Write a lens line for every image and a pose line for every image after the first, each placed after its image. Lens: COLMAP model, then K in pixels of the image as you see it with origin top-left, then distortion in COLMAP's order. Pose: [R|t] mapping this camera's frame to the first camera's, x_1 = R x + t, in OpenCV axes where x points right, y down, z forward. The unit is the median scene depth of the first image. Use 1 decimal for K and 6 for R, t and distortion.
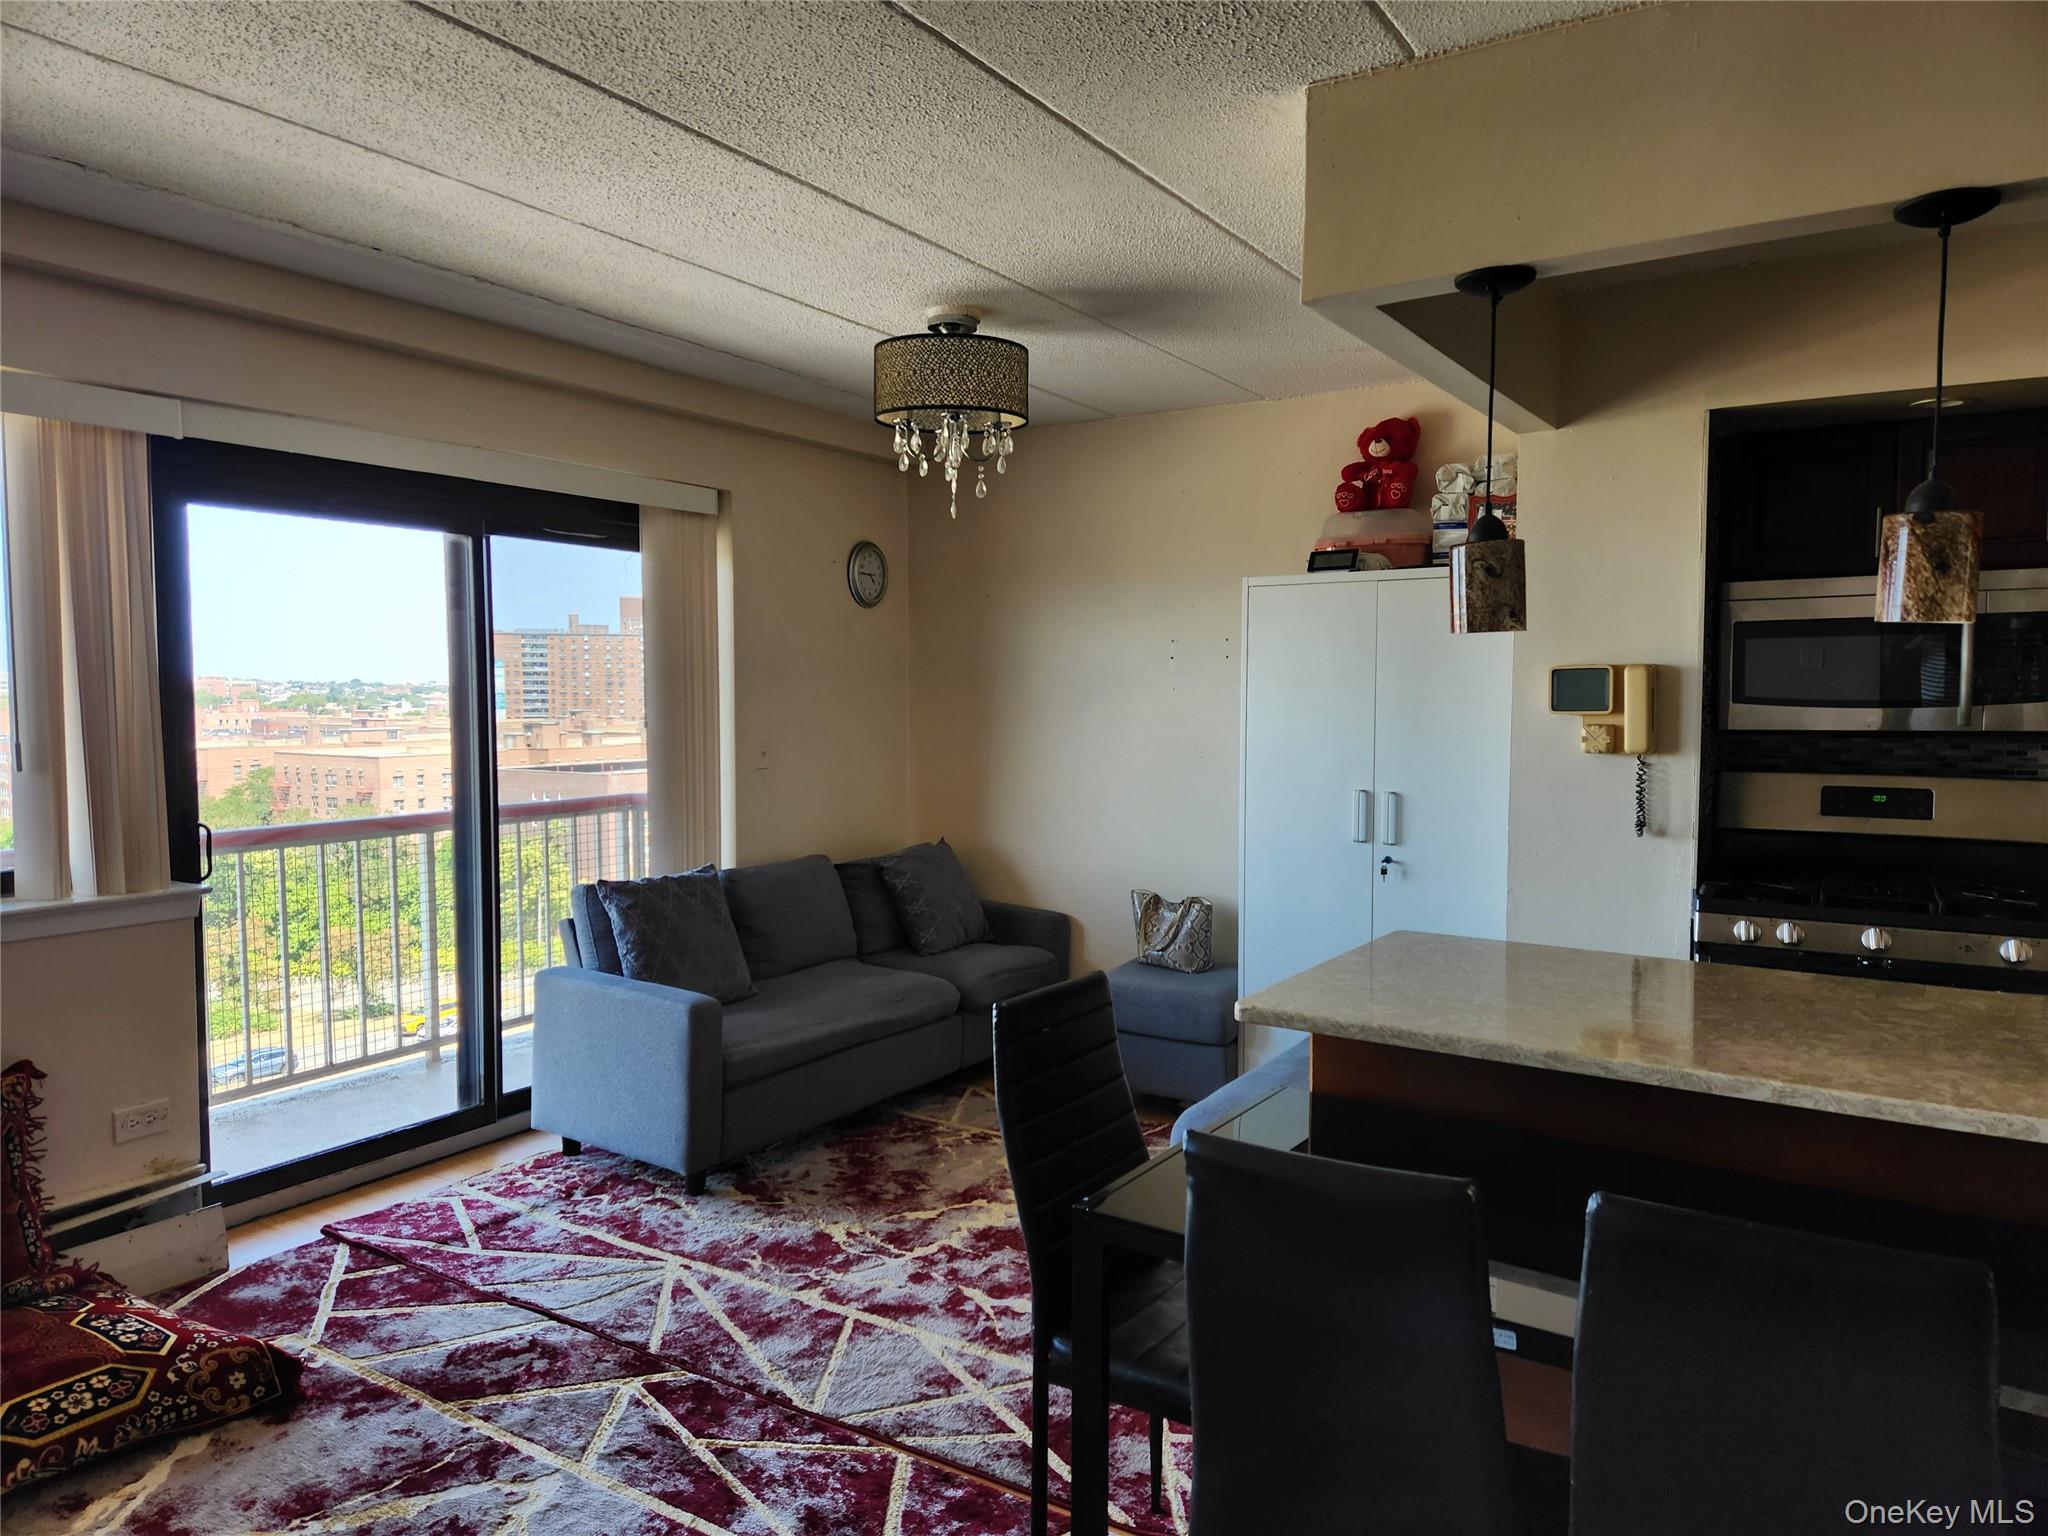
lens RADIAL K [[1357.0, 0, 1033.1], [0, 1357.0, 758.1], [0, 0, 1]] dist [0.047226, -0.043601]
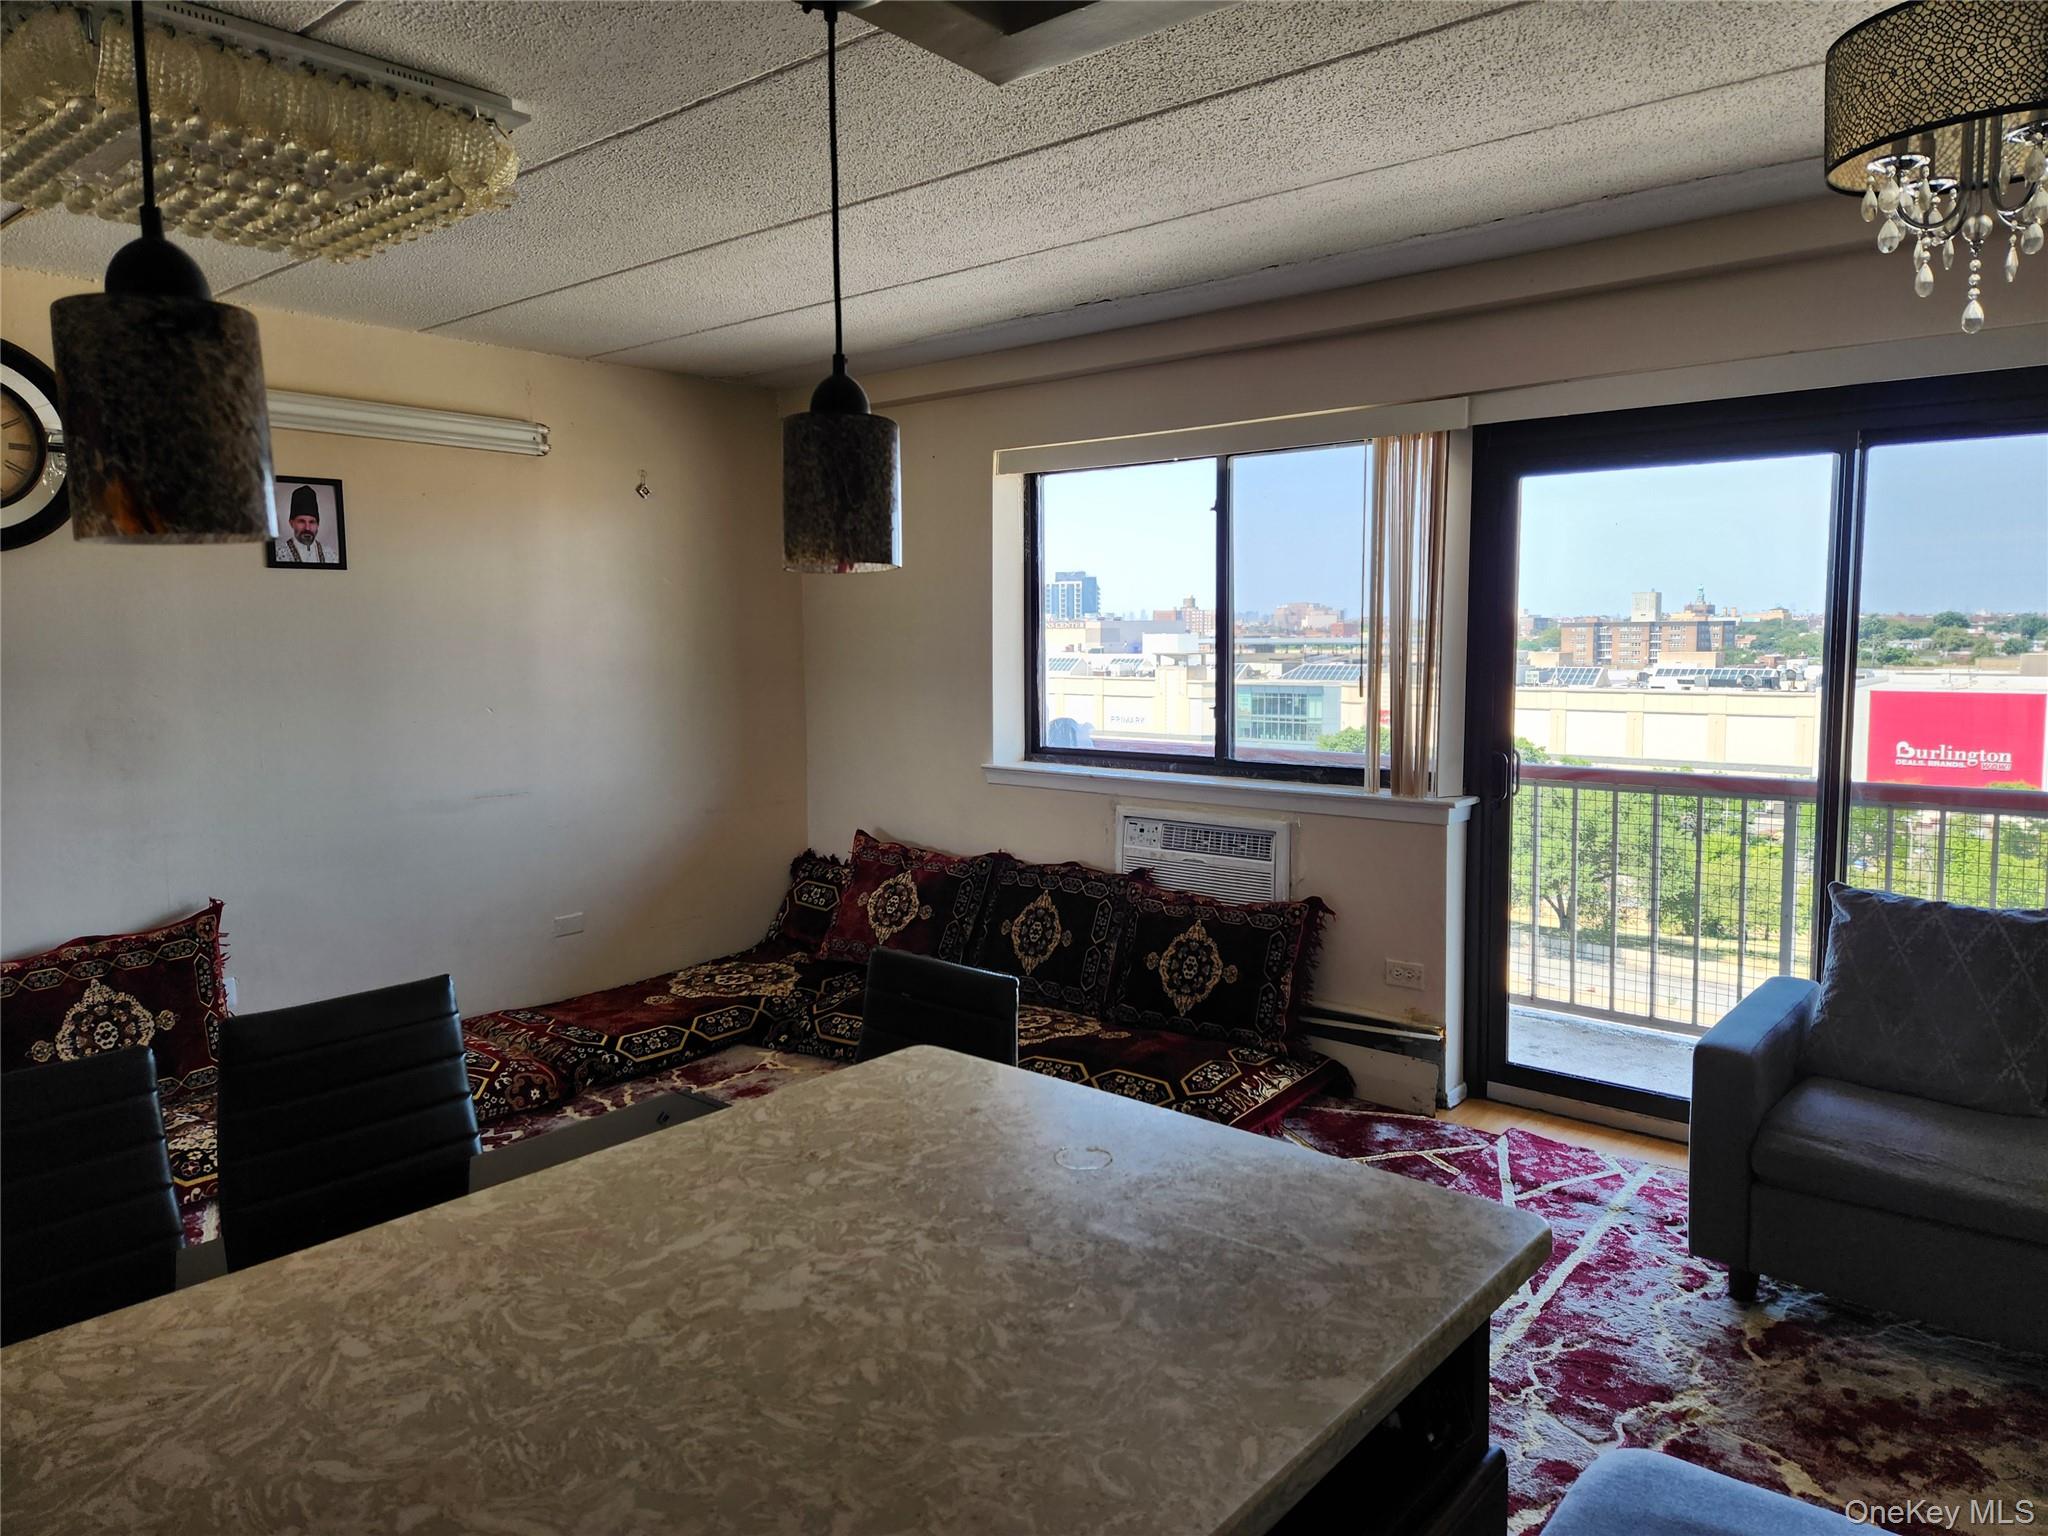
lens RADIAL K [[1357.0, 0, 1034.7], [0, 1357.0, 774.2], [0, 0, 1]] dist [0.047226, -0.043601]
pose [[-0.131685, 0.108764, -0.985307, 0.581127], [-0.042543, 0.992427, 0.115236, -0.052243], [0.990378, 0.057093, -0.126060, 0.733683]]
